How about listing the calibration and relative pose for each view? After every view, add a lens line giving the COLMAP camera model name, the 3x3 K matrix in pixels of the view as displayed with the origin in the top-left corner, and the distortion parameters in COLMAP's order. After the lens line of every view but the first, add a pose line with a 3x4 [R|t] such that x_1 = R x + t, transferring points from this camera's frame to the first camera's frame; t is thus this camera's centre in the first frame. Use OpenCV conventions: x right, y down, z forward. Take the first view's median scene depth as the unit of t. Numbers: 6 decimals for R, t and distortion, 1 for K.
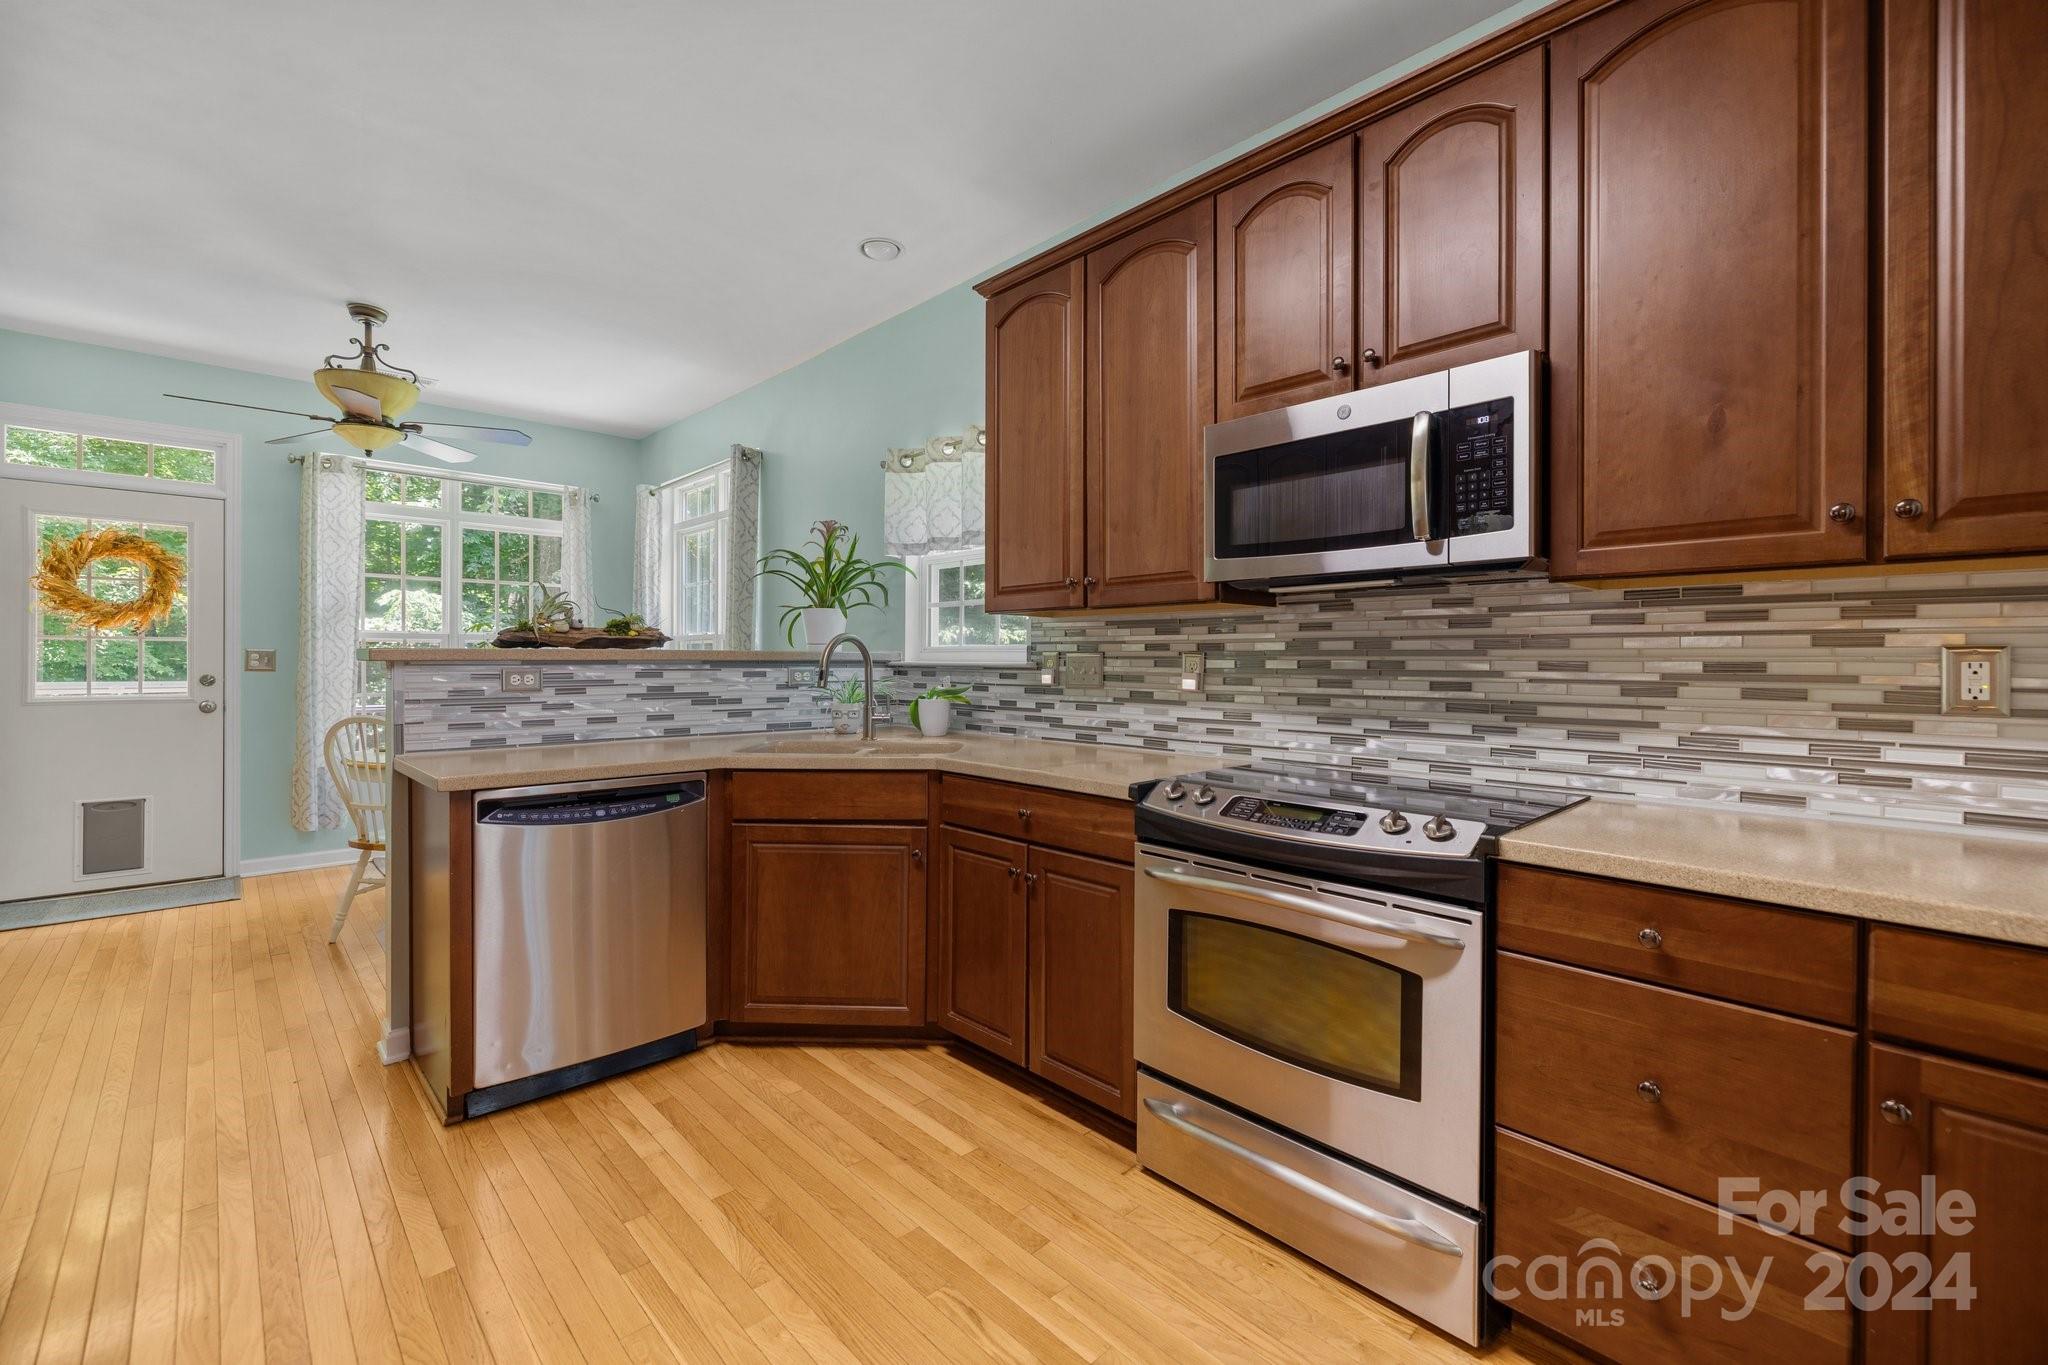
lens RADIAL K [[866.9, 0, 1024.6], [0, 866.9, 665.4], [0, 0, 1]] dist [-0.001431, -0.000114]
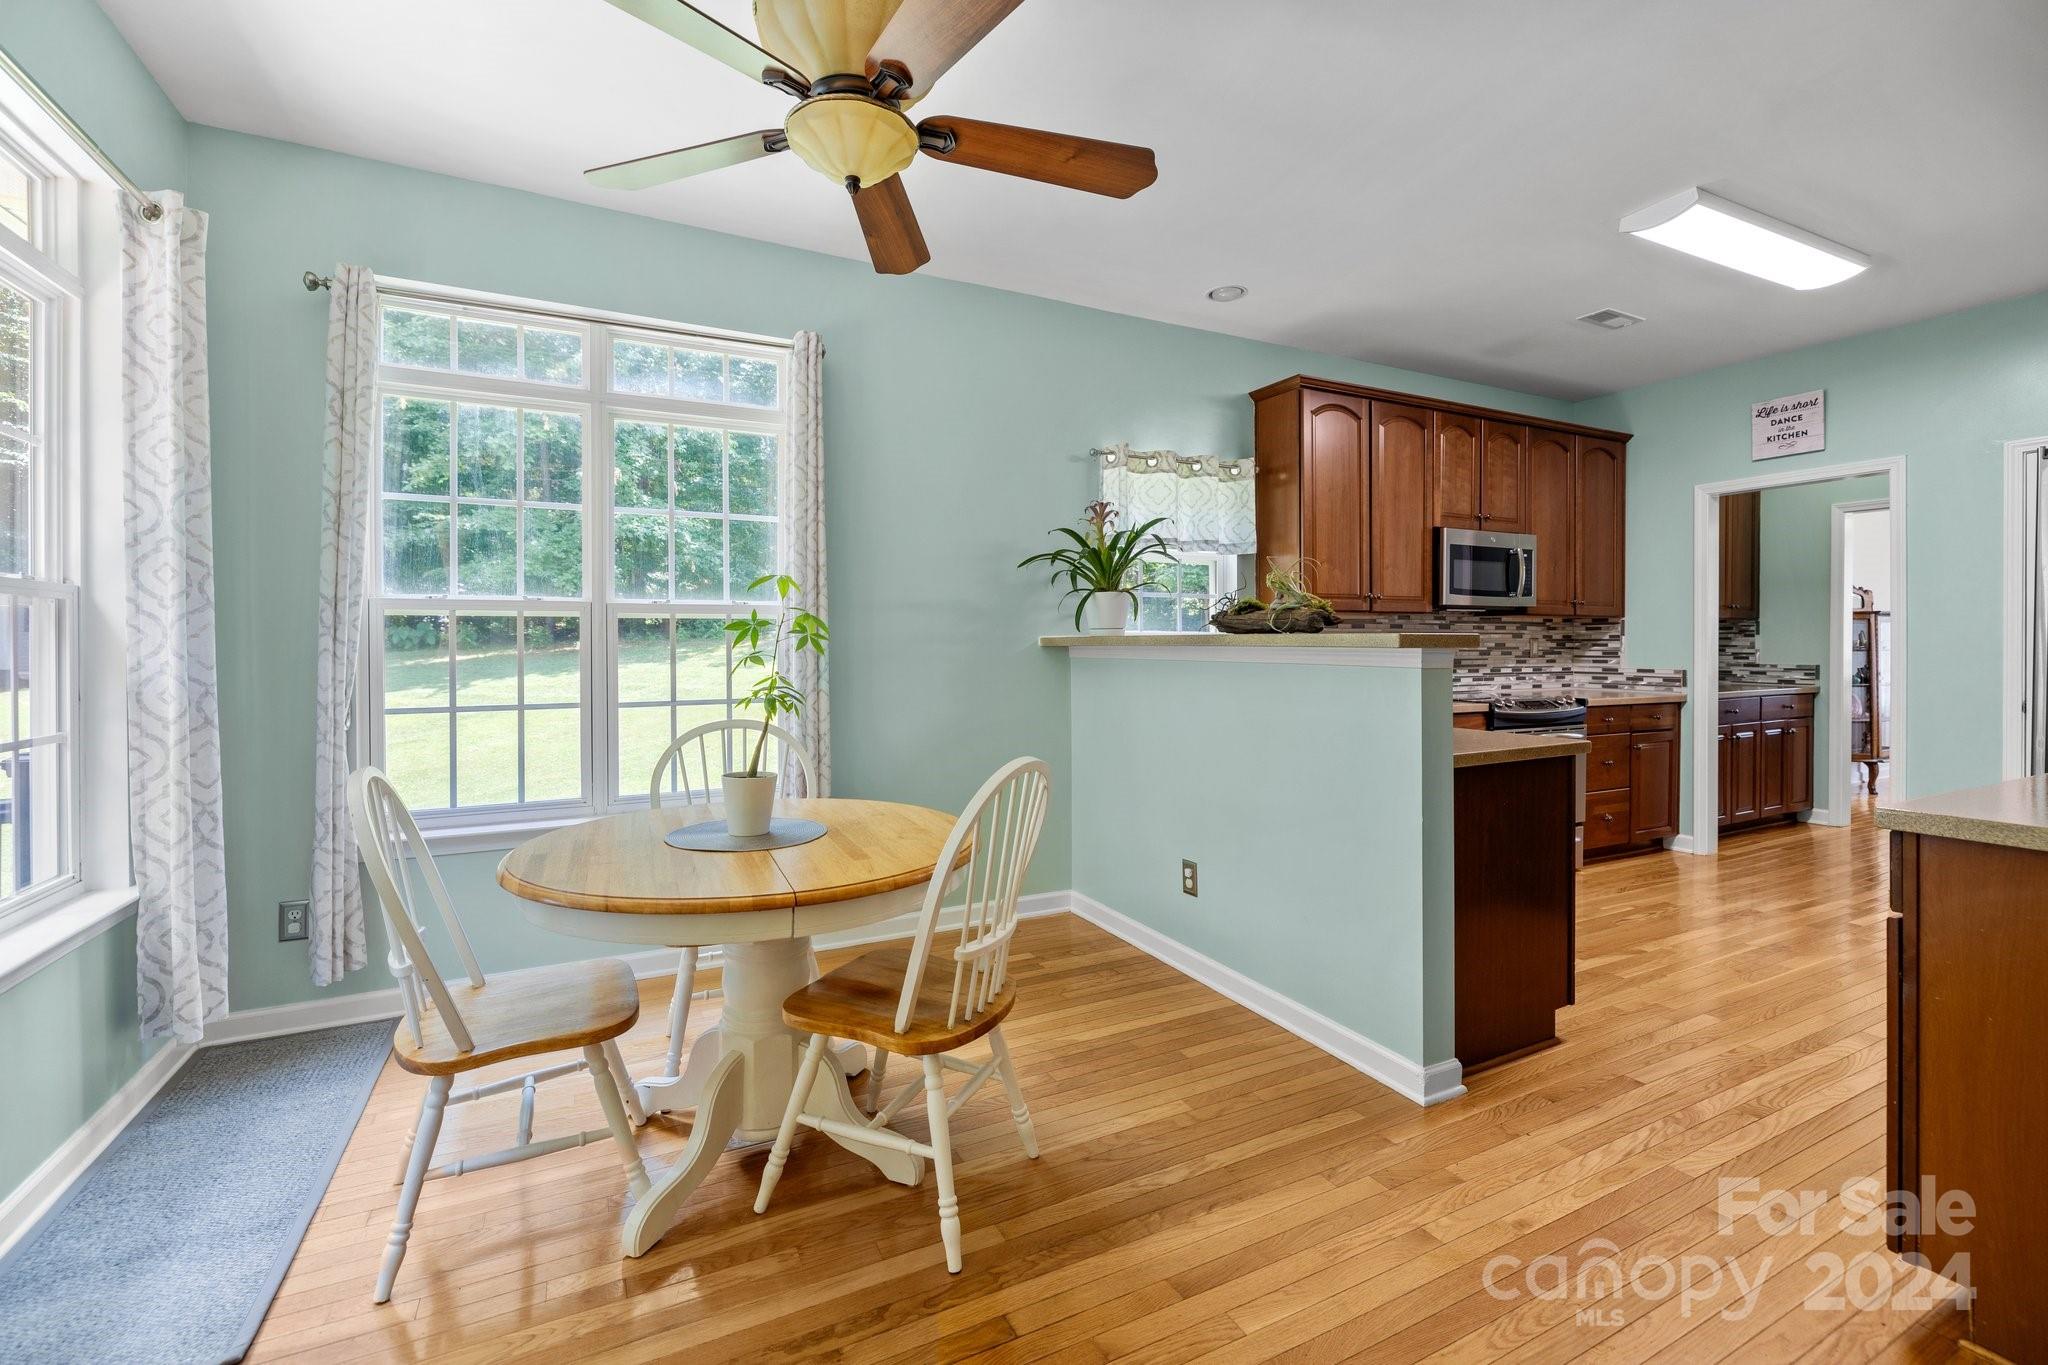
lens RADIAL K [[866.9, 0, 1023.7], [0, 866.9, 647.0], [0, 0, 1]] dist [-0.001431, -0.000114]
pose [[0.286733, -0.009156, 0.957967, -1.696404], [0.009835, 0.999930, 0.006613, -0.017377], [-0.957960, 0.007525, 0.286803, 1.150766]]
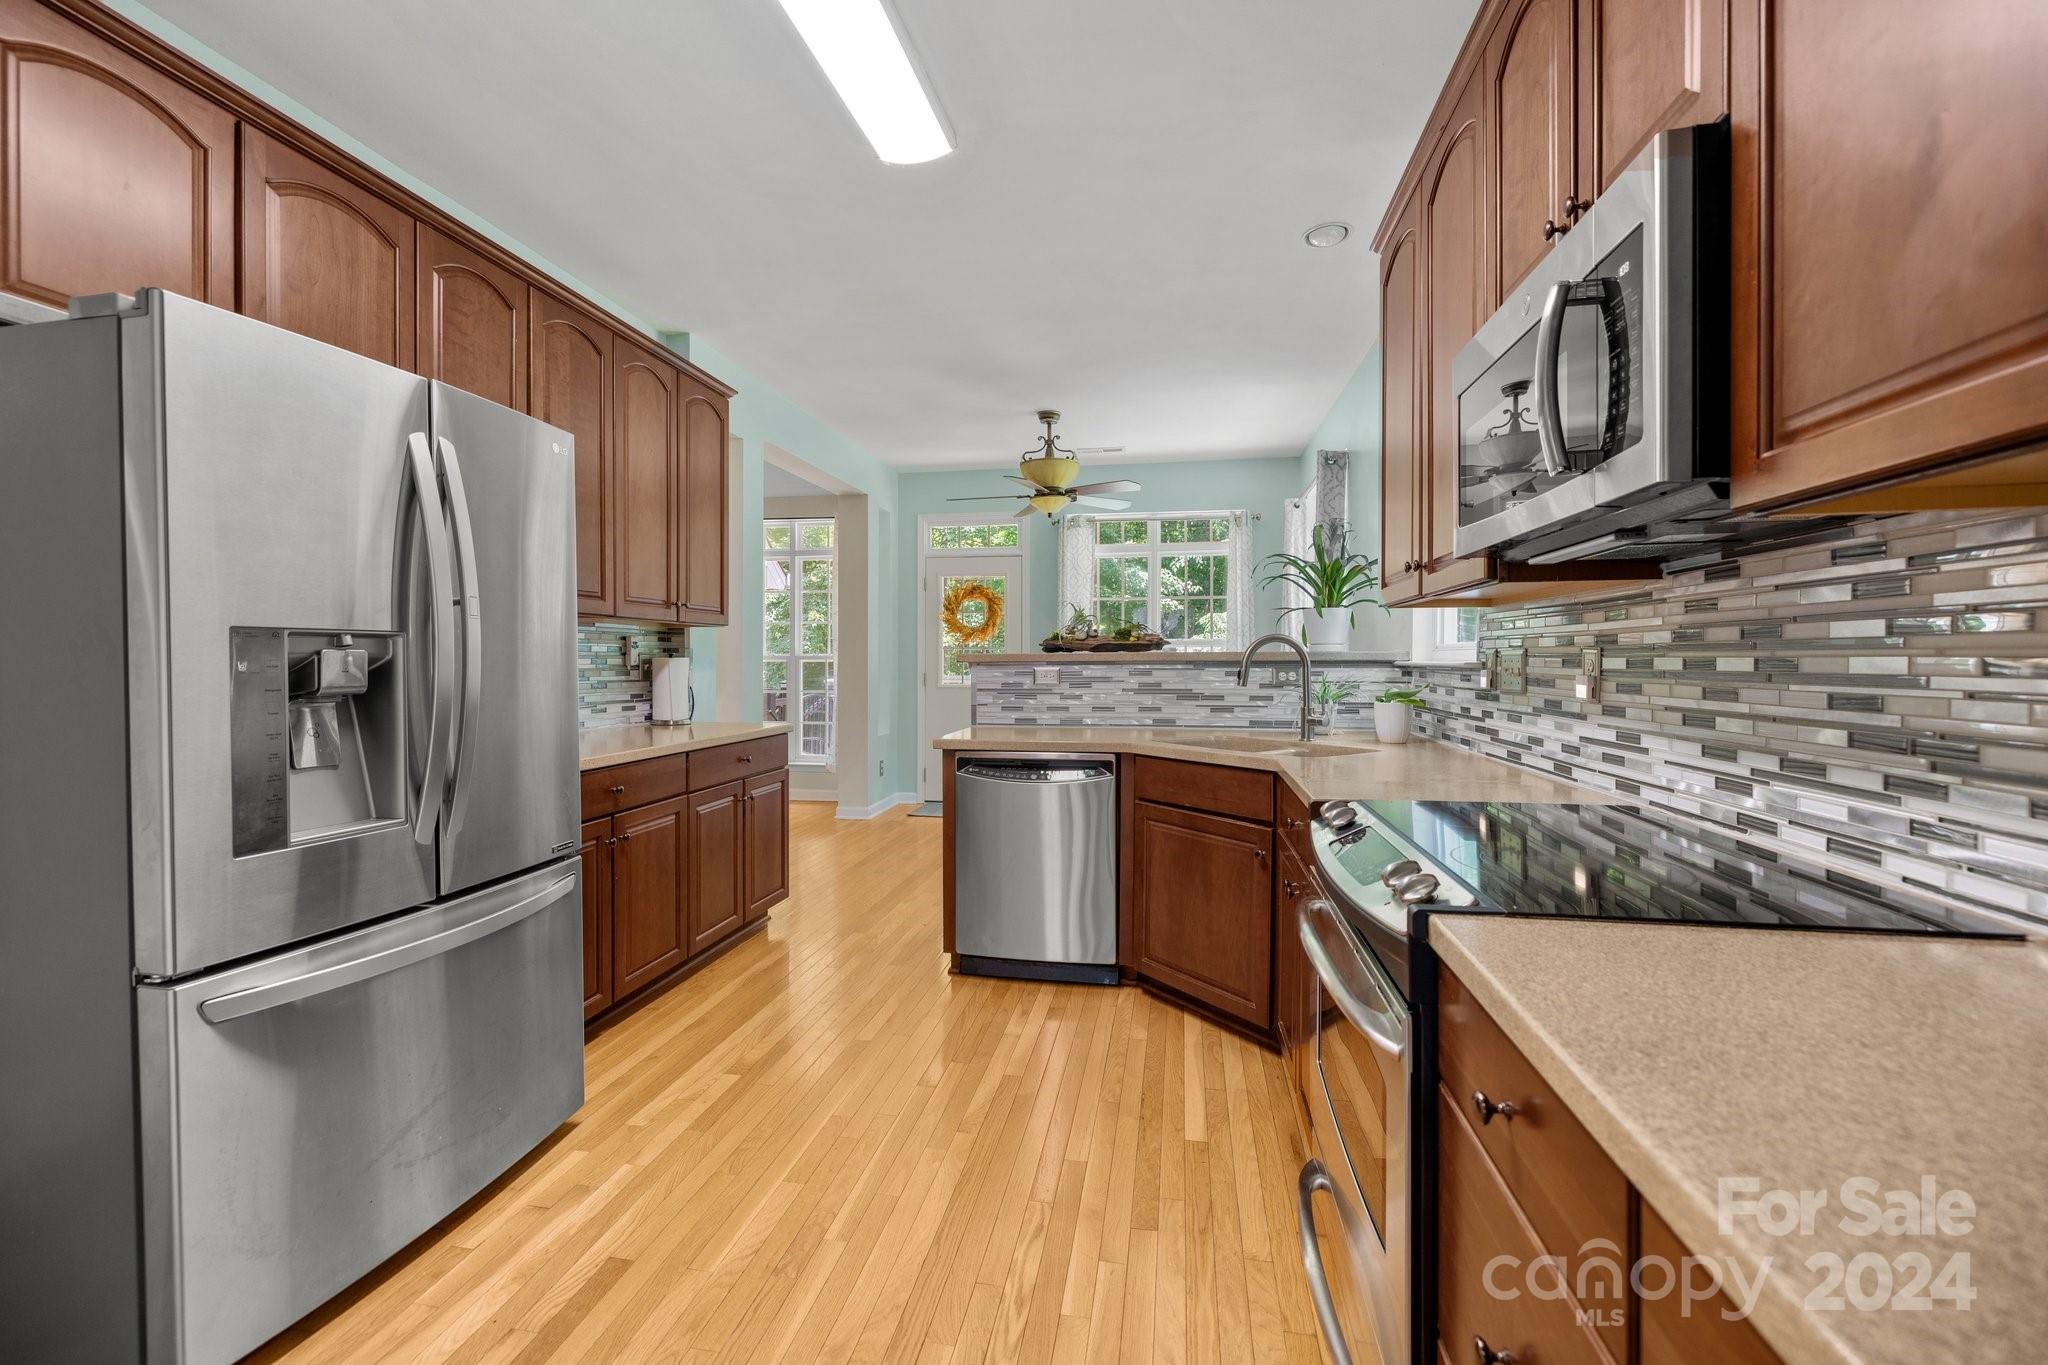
lens RADIAL K [[866.9, 0, 1009.5], [0, 866.9, 669.9], [0, 0, 1]] dist [-0.001431, -0.000114]
pose [[0.577171, 0.004598, -0.816611, 0.526862], [-0.000286, 0.999985, 0.005428, -0.000220], [0.816623, -0.002899, 0.577163, 0.188881]]
